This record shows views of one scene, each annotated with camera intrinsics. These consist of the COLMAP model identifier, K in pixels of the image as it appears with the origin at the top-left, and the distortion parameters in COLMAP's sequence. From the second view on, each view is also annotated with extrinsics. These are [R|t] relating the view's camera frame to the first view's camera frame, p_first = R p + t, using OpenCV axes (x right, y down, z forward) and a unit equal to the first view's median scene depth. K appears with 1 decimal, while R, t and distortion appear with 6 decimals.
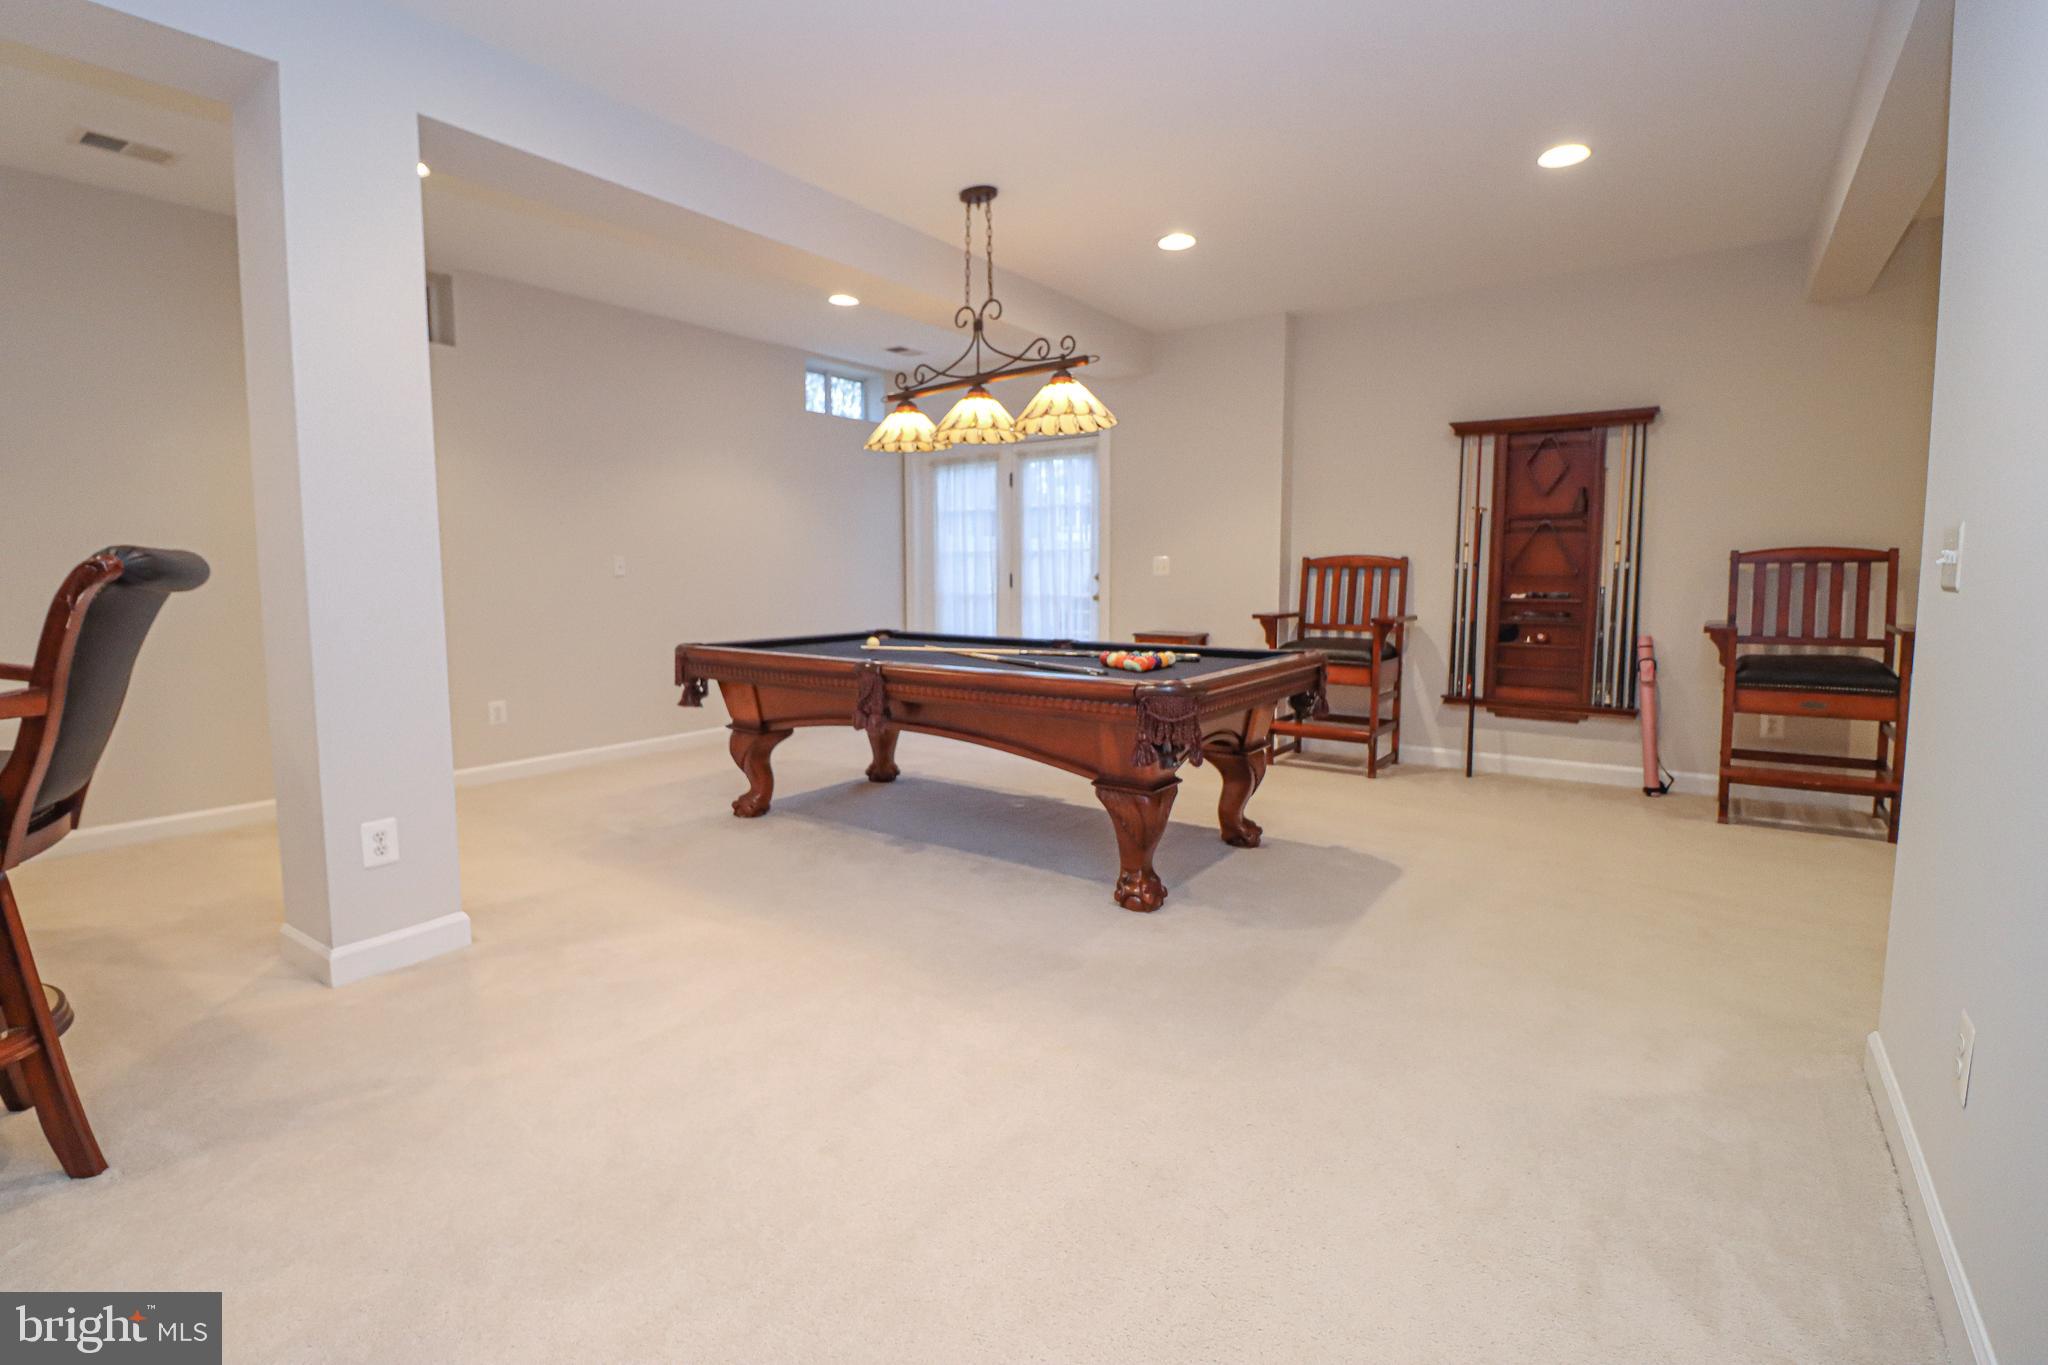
lens RADIAL K [[943.4, 0, 1014.3], [0, 943.4, 673.4], [0, 0, 1]] dist [-0.020247, -0.001005]
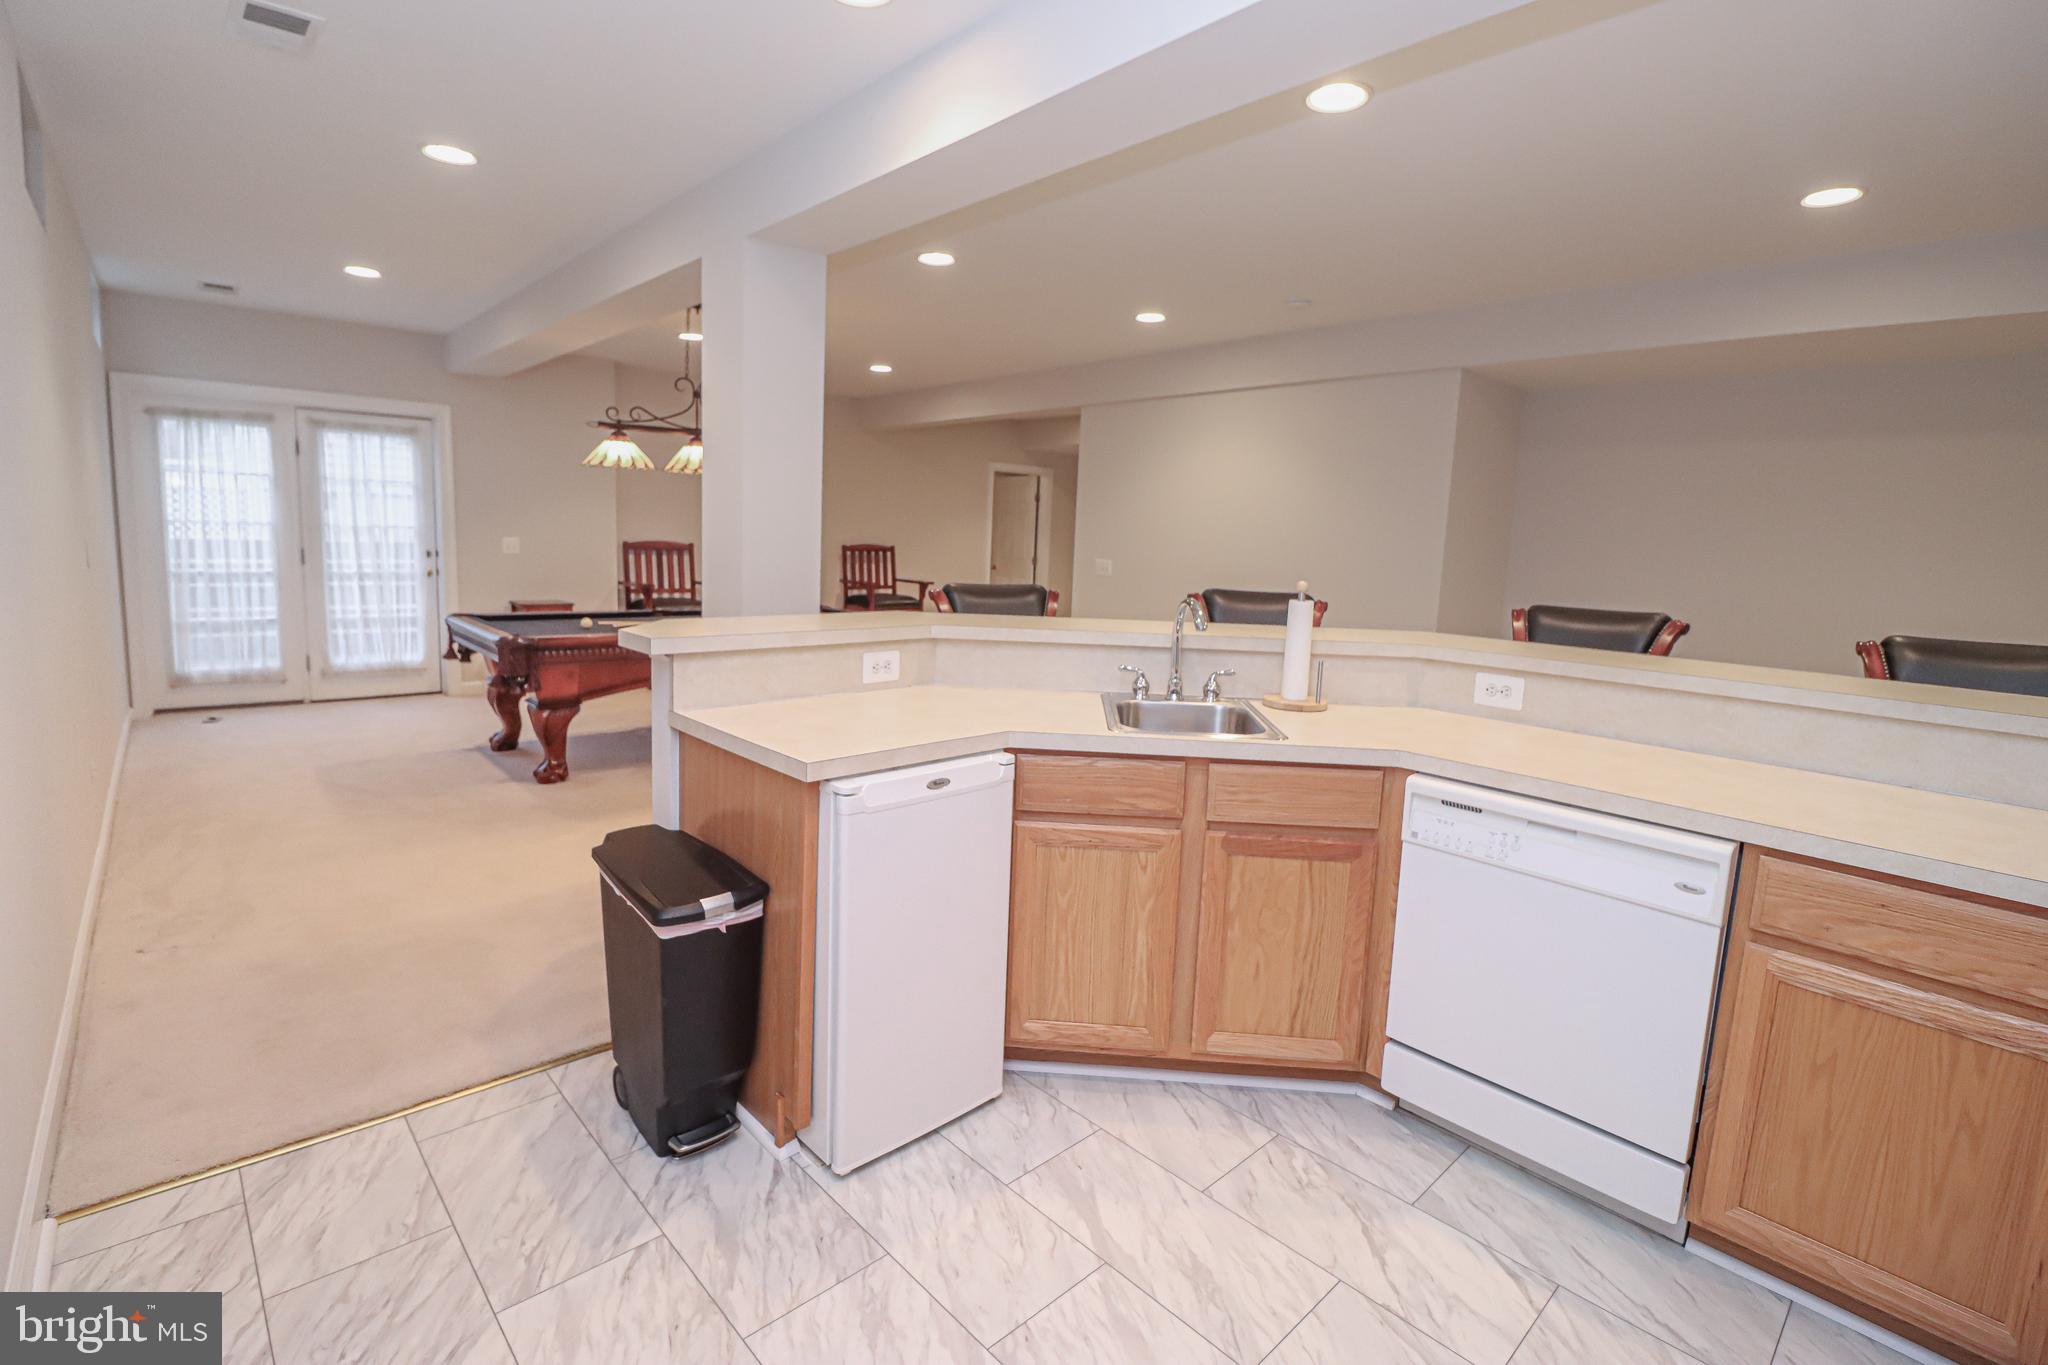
lens RADIAL K [[943.4, 0, 1019.6], [0, 943.4, 674.8], [0, 0, 1]] dist [-0.020247, -0.001005]
pose [[0.195865, -0.131746, 0.971741, -1.264711], [0.070090, 0.990281, 0.120132, -0.072782], [-0.978123, 0.044580, 0.203196, 0.213222]]
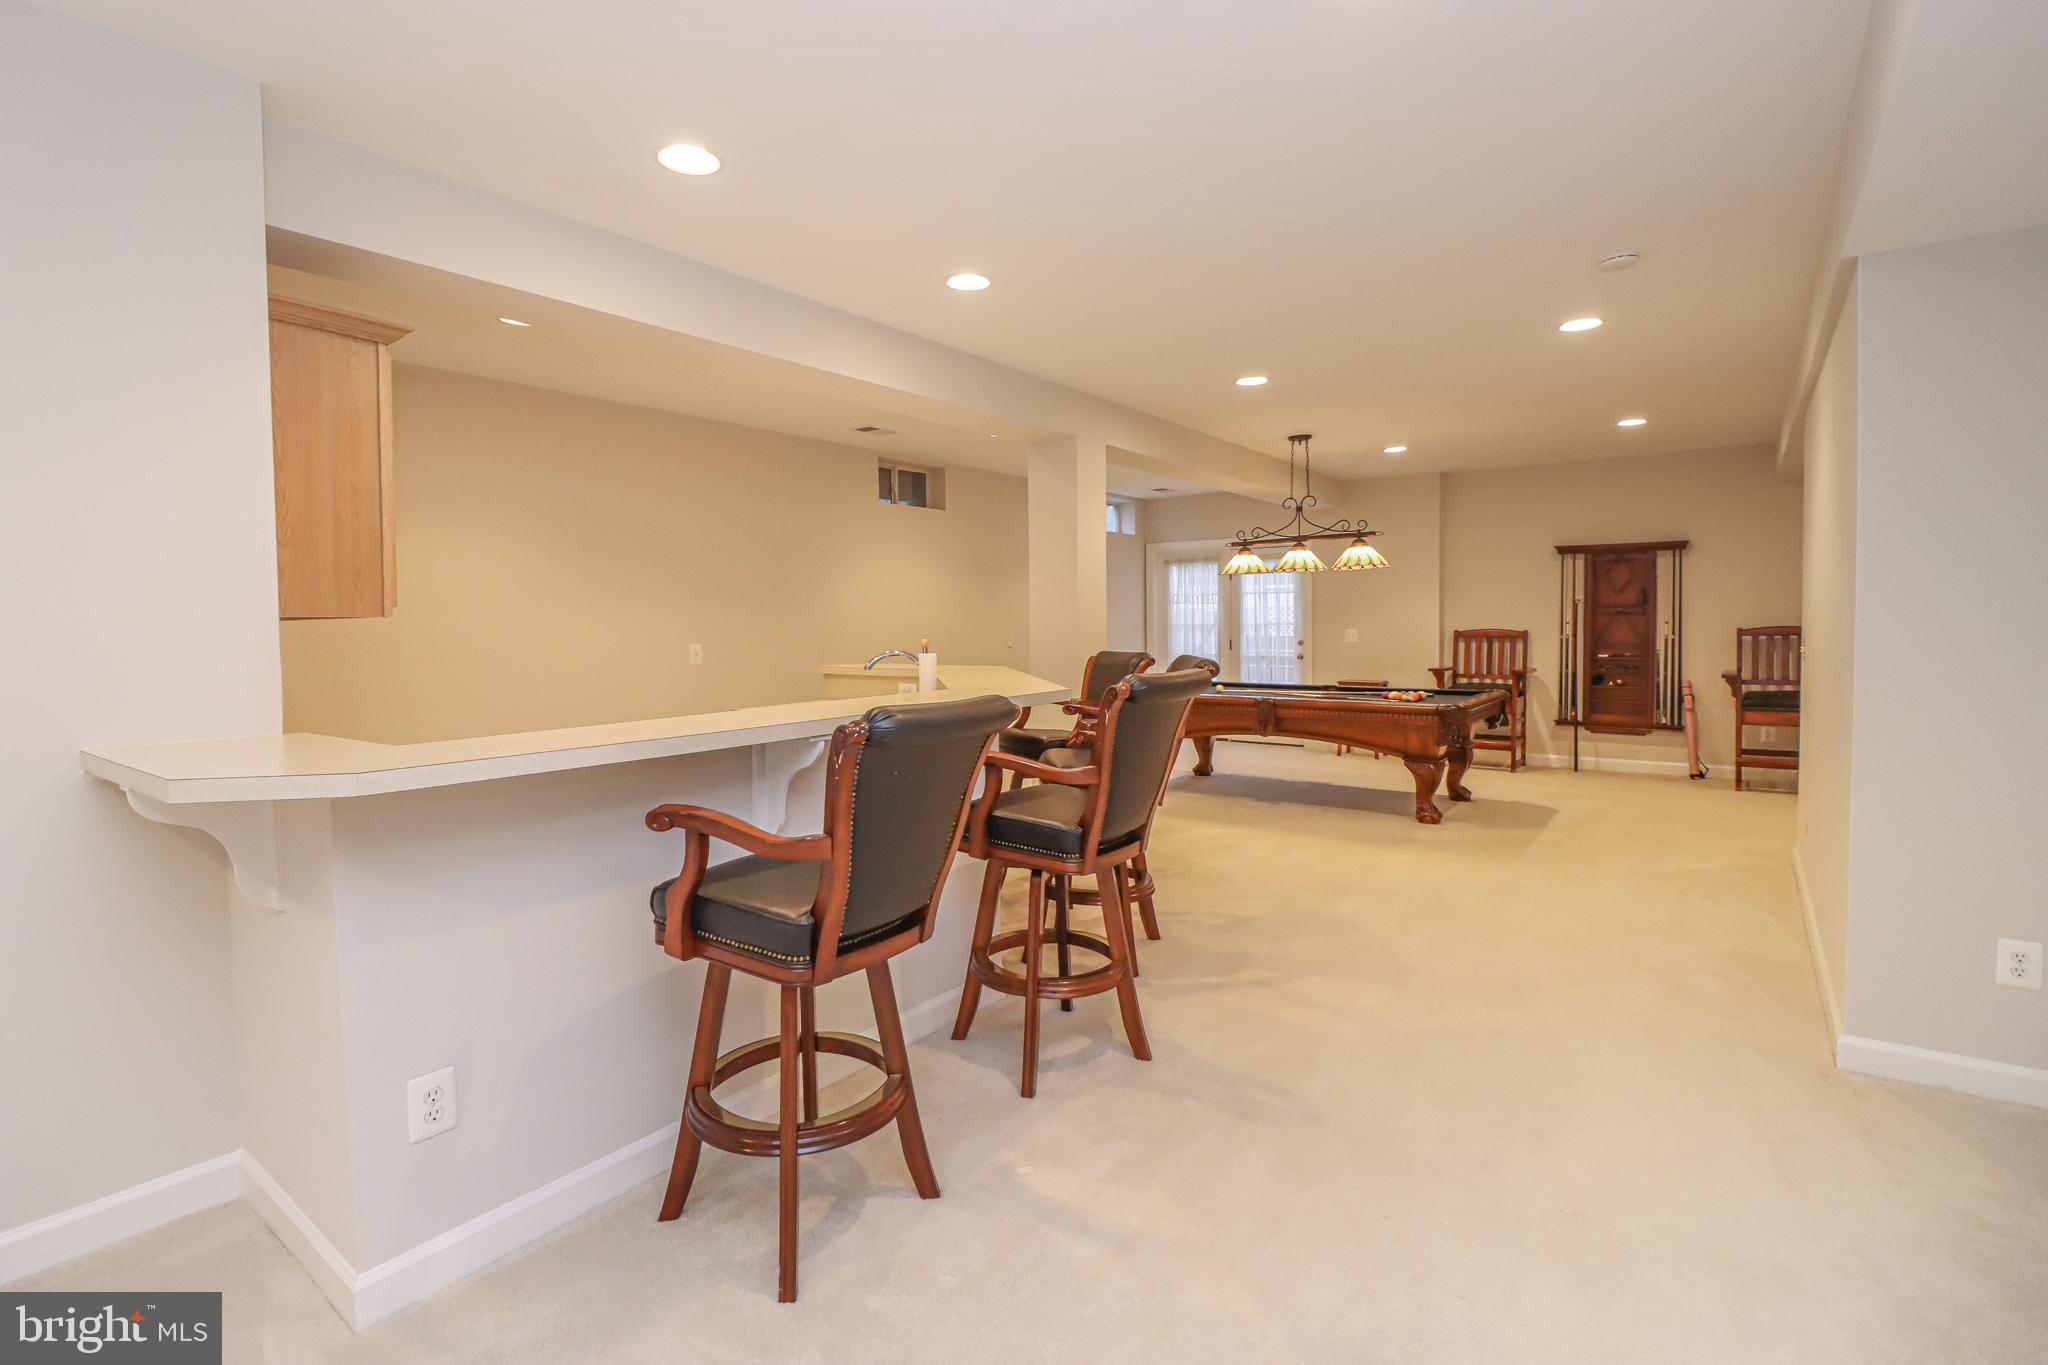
lens RADIAL K [[943.4, 0, 1020.5], [0, 943.4, 672.1], [0, 0, 1]] dist [-0.020247, -0.001005]
pose [[0.999647, -0.008284, -0.025227, -0.469135], [0.006904, 0.998500, -0.054316, 0.027250], [0.025639, 0.054123, 0.998205, -0.691997]]
